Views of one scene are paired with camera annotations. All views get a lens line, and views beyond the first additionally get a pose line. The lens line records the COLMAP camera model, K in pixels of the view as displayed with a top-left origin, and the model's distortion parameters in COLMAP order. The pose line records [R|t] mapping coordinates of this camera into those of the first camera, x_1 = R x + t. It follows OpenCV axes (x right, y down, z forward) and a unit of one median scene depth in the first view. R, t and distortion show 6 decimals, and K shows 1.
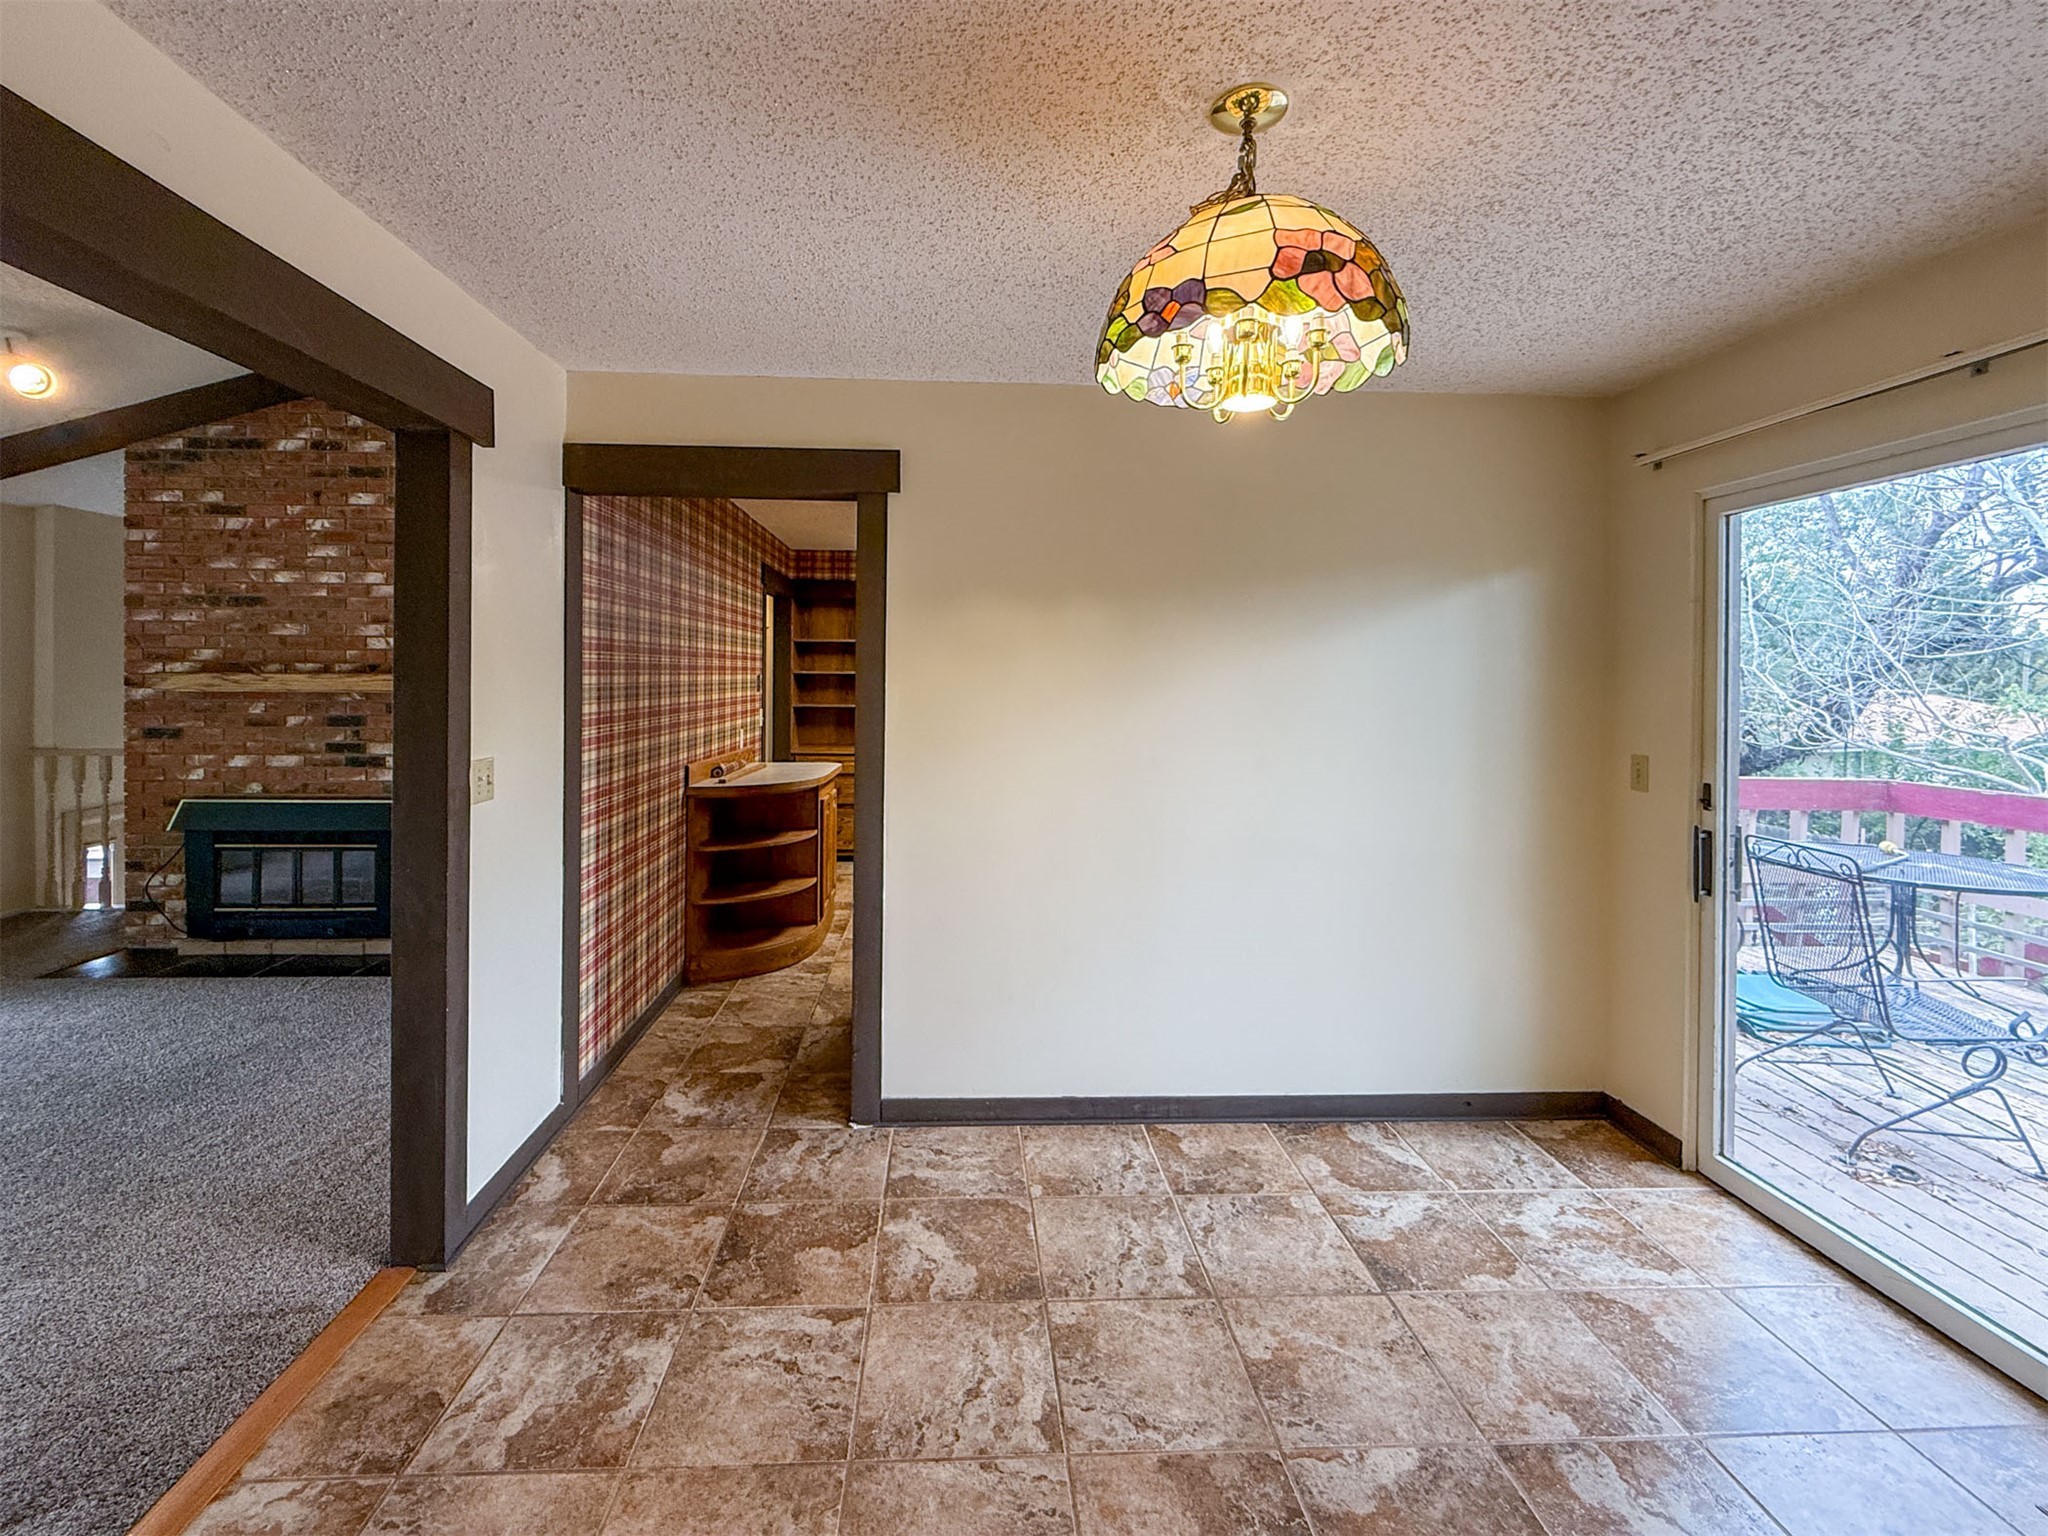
lens RADIAL K [[823.3, 0, 990.2], [0, 823.3, 667.6], [0, 0, 1]] dist [-0.015745, -0.000166]
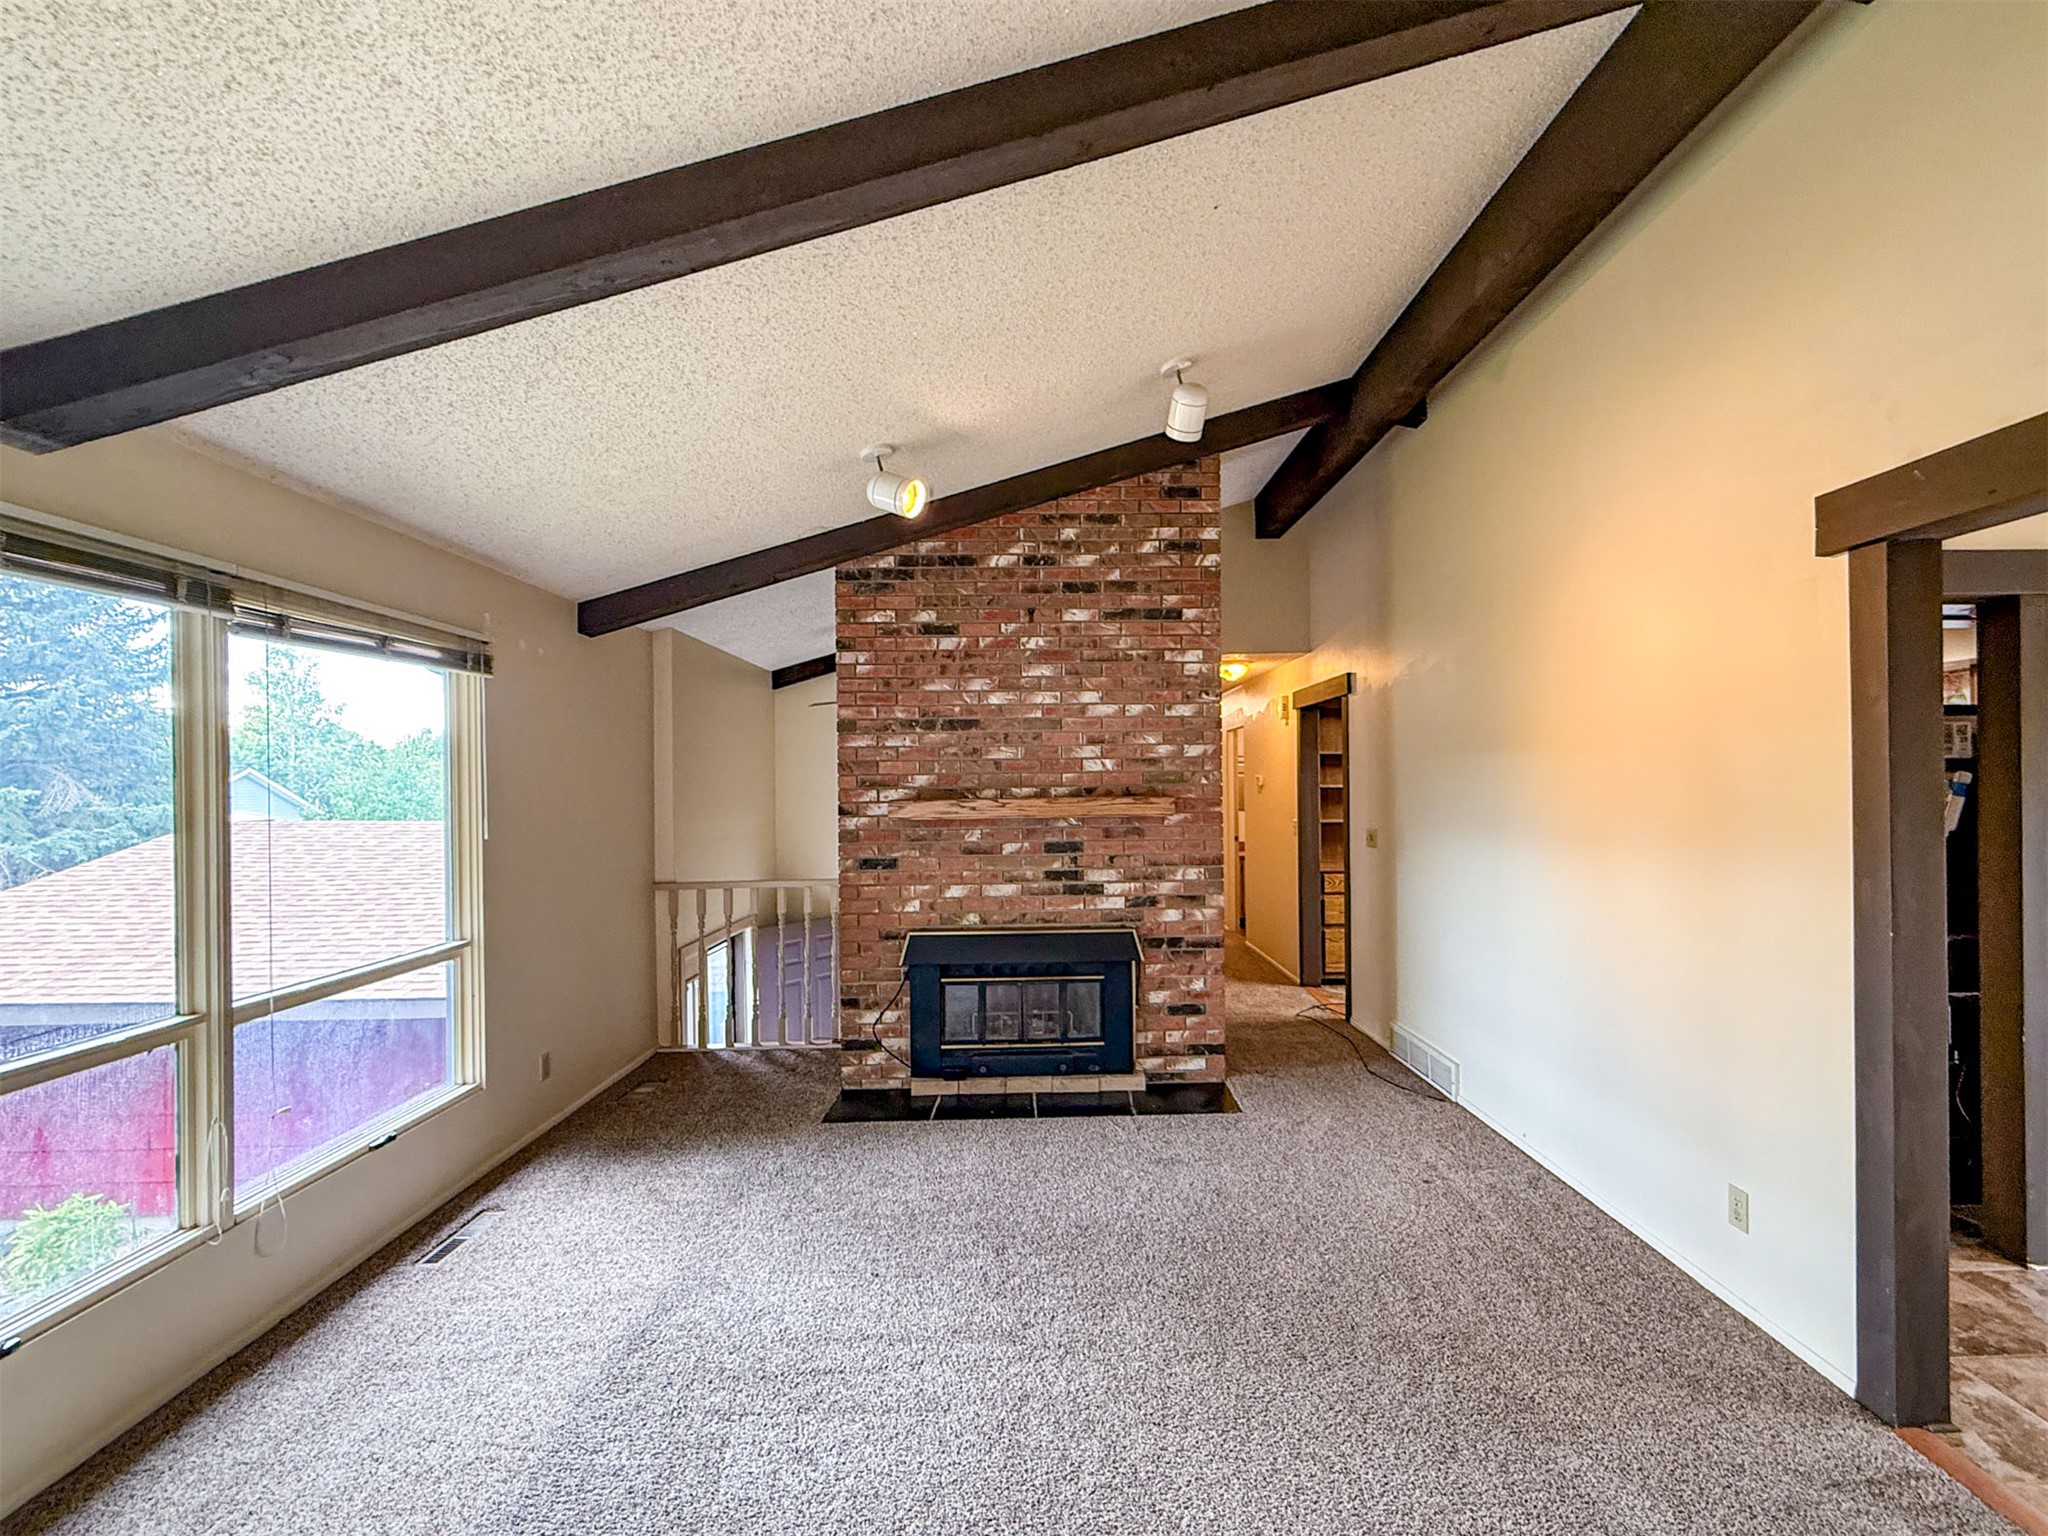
lens RADIAL K [[823.3, 0, 1023.6], [0, 823.3, 776.5], [0, 0, 1]] dist [-0.015745, -0.000166]
pose [[0.999345, -0.021110, -0.029397, -0.813788], [0.020966, 0.999767, -0.005195, -0.013615], [0.029500, 0.004576, 0.999554, 0.030867]]
